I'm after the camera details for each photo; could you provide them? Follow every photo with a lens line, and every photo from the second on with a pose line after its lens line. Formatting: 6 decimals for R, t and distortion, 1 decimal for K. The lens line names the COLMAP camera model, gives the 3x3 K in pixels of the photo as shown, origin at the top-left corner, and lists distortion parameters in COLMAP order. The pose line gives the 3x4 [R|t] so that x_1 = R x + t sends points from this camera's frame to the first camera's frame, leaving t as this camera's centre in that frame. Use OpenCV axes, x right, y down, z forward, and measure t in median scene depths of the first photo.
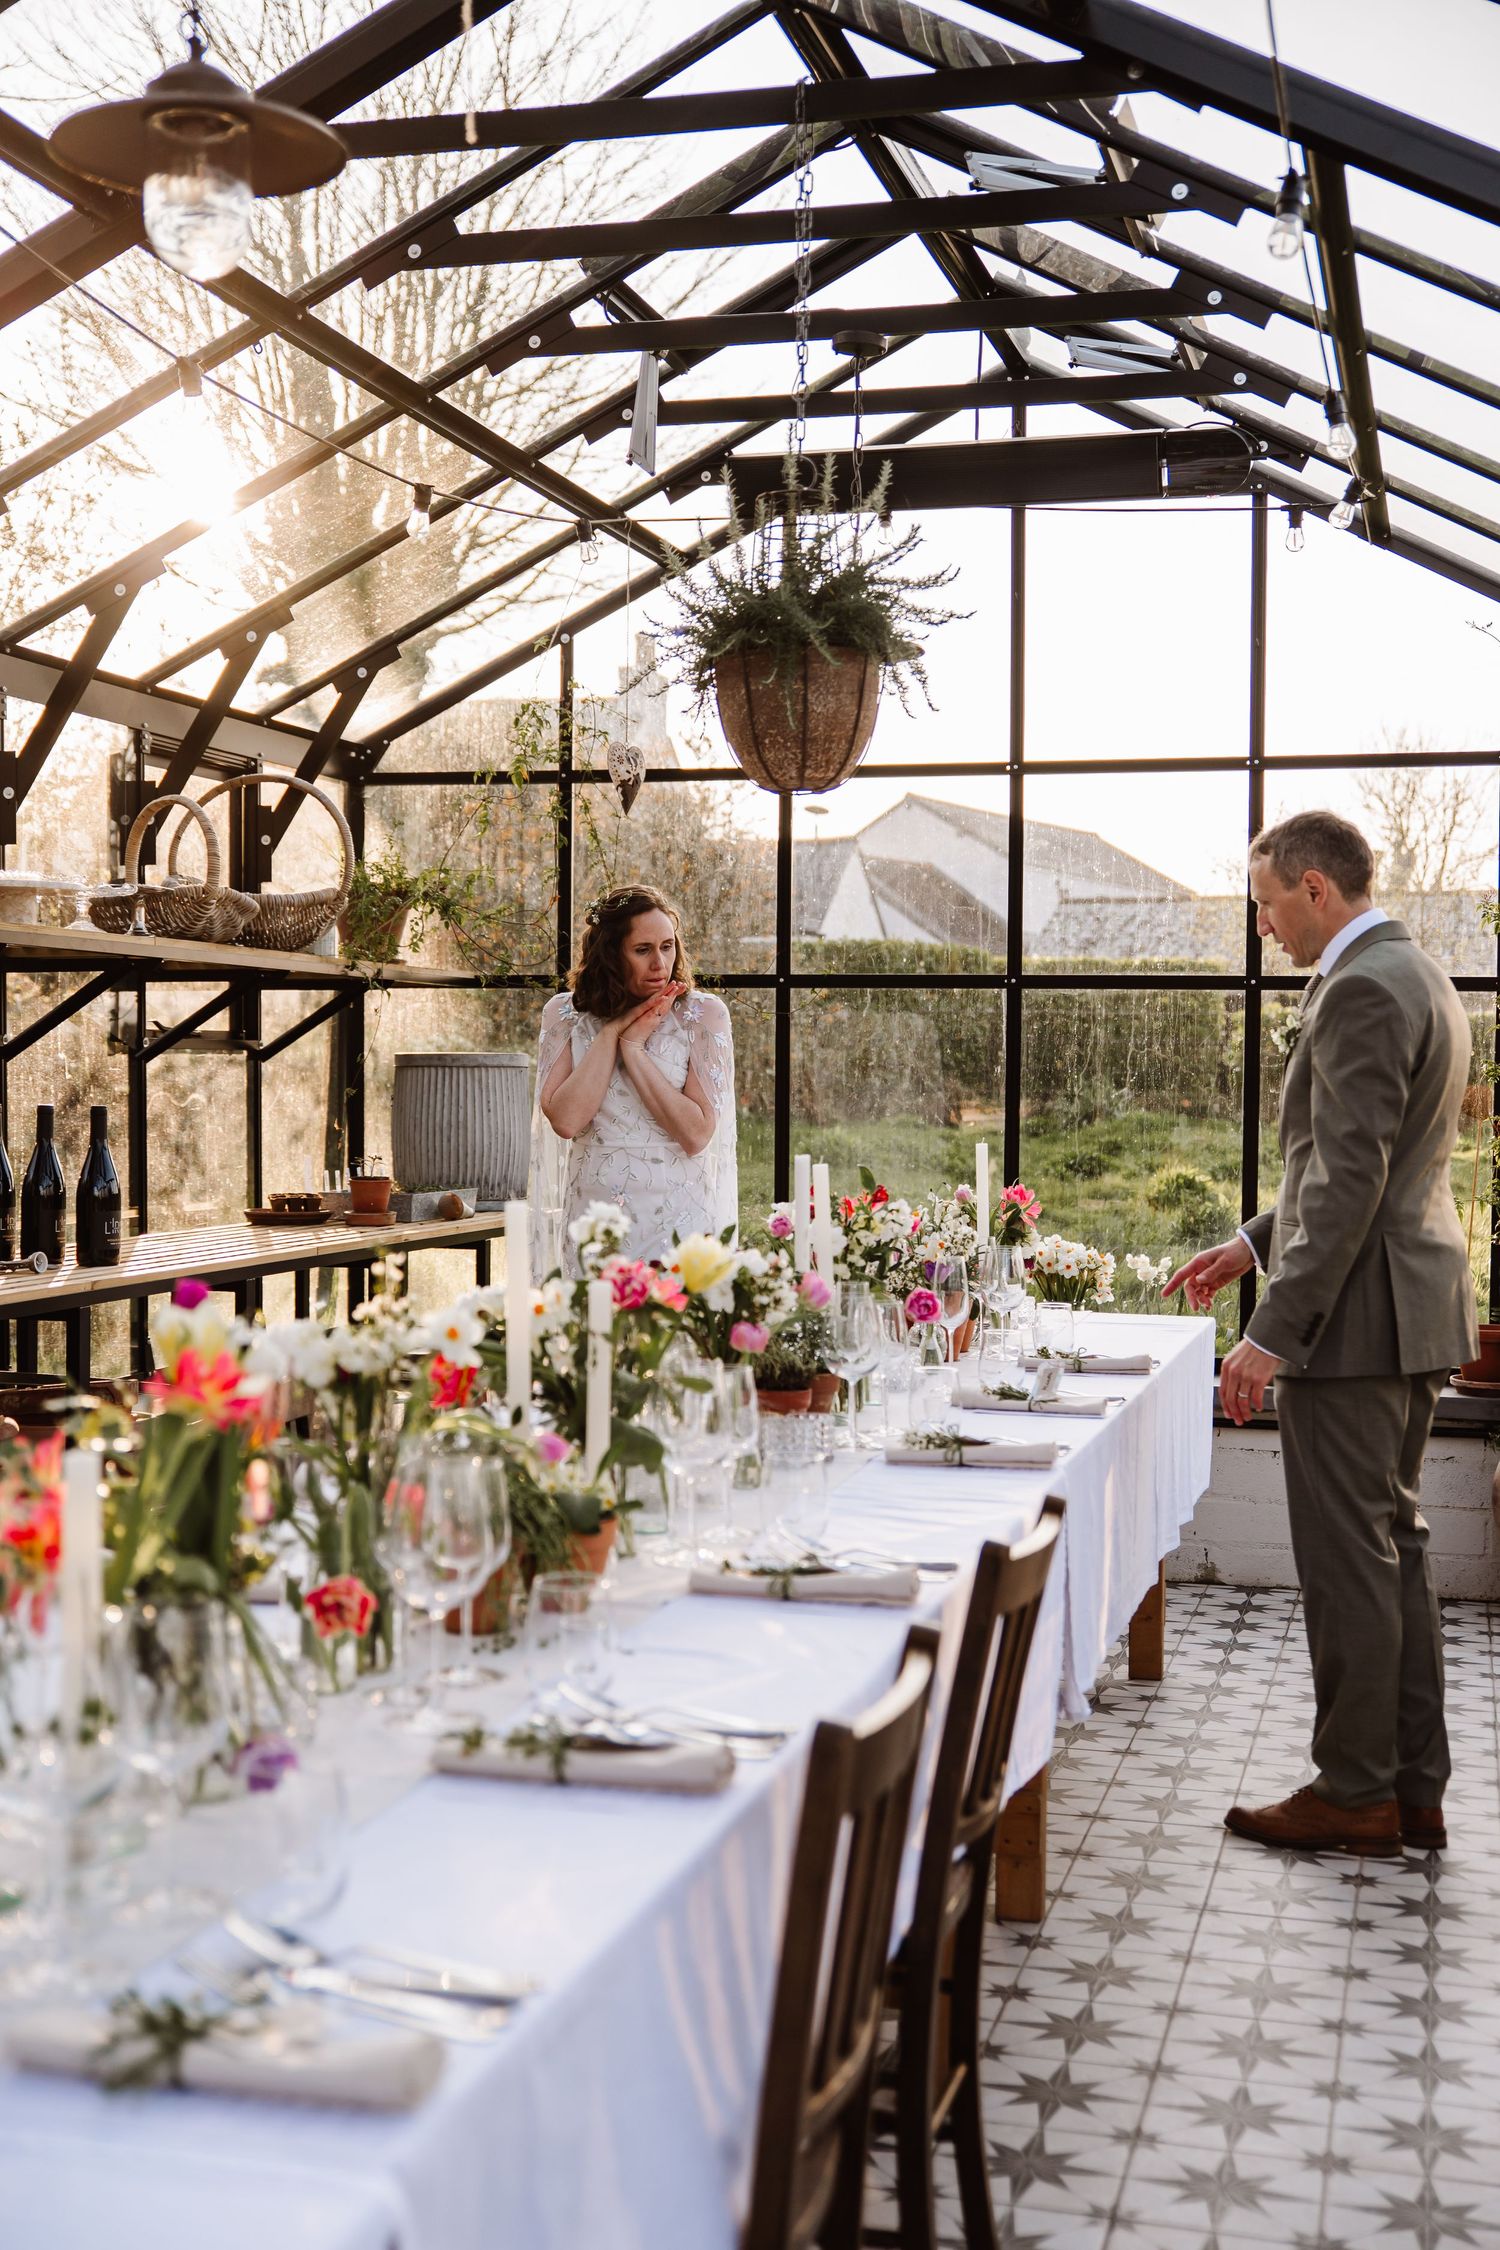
lens RADIAL K [[2656.7, 0, 750.0], [0, 2656.7, 1125.0], [0, 0, 1]] dist [0.005927, 0.017020]
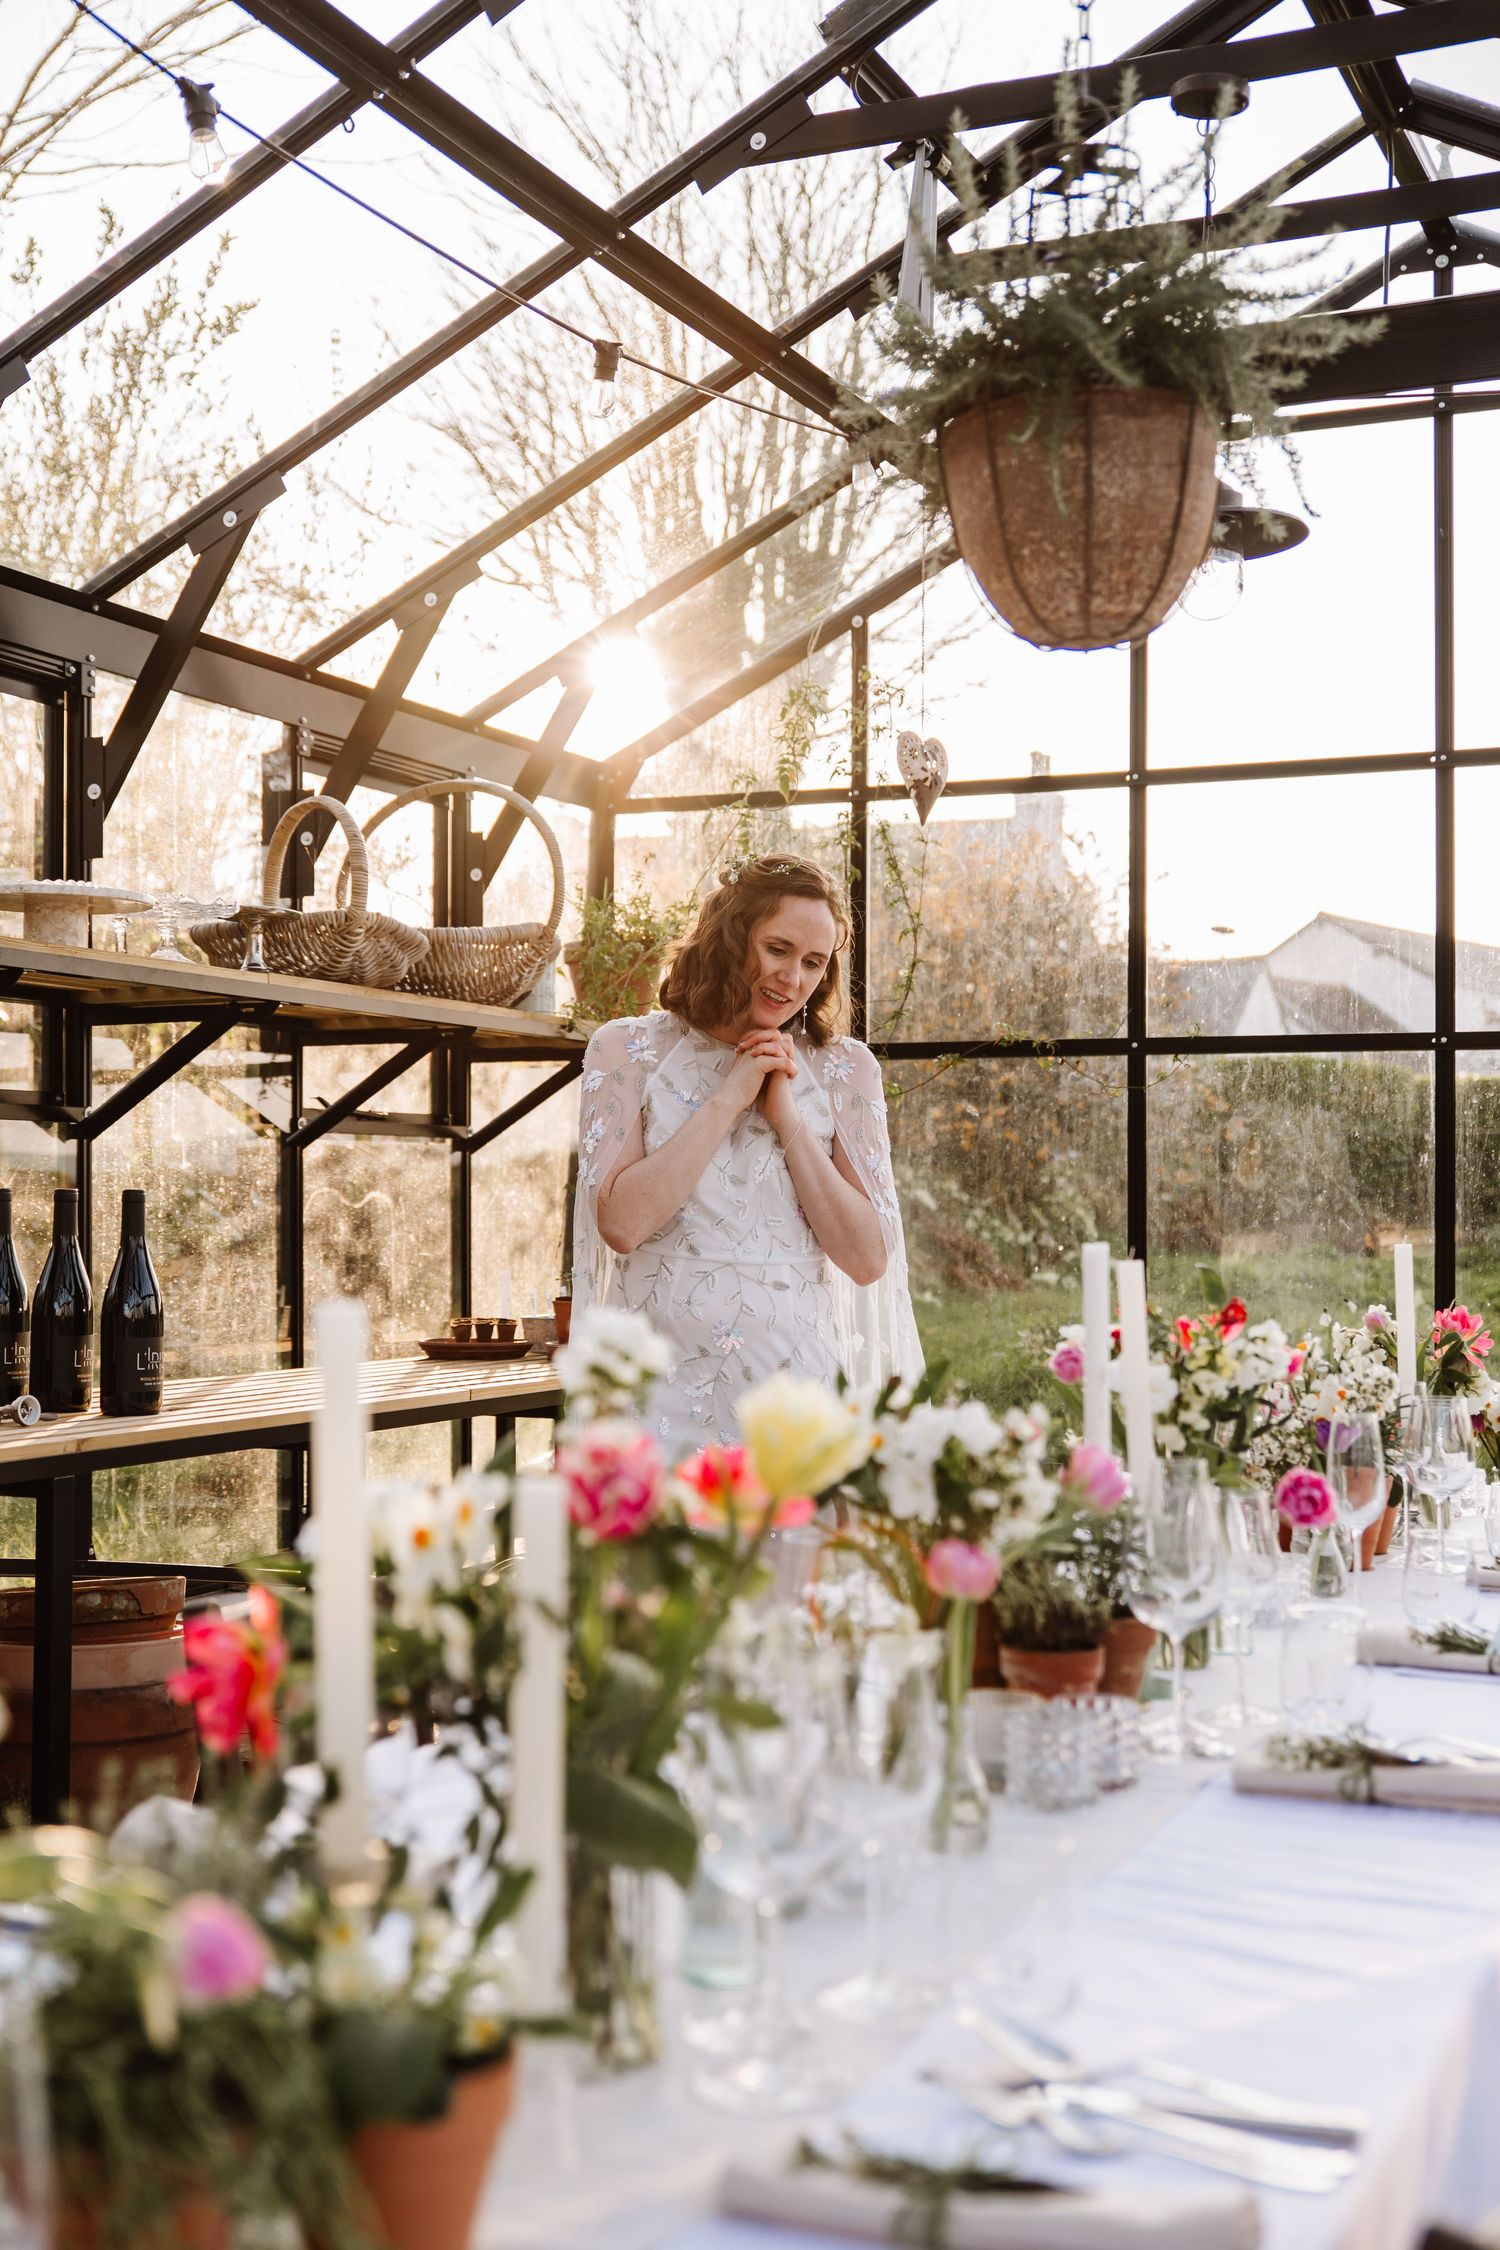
lens RADIAL K [[2656.7, 0, 750.0], [0, 2656.7, 1125.0], [0, 0, 1]] dist [0.005927, 0.017020]
pose [[0.988132, -0.008407, -0.153380, 0.028000], [0.000391, 0.998636, -0.052218, 0.012630], [0.153609, 0.051538, 0.986787, 0.317332]]
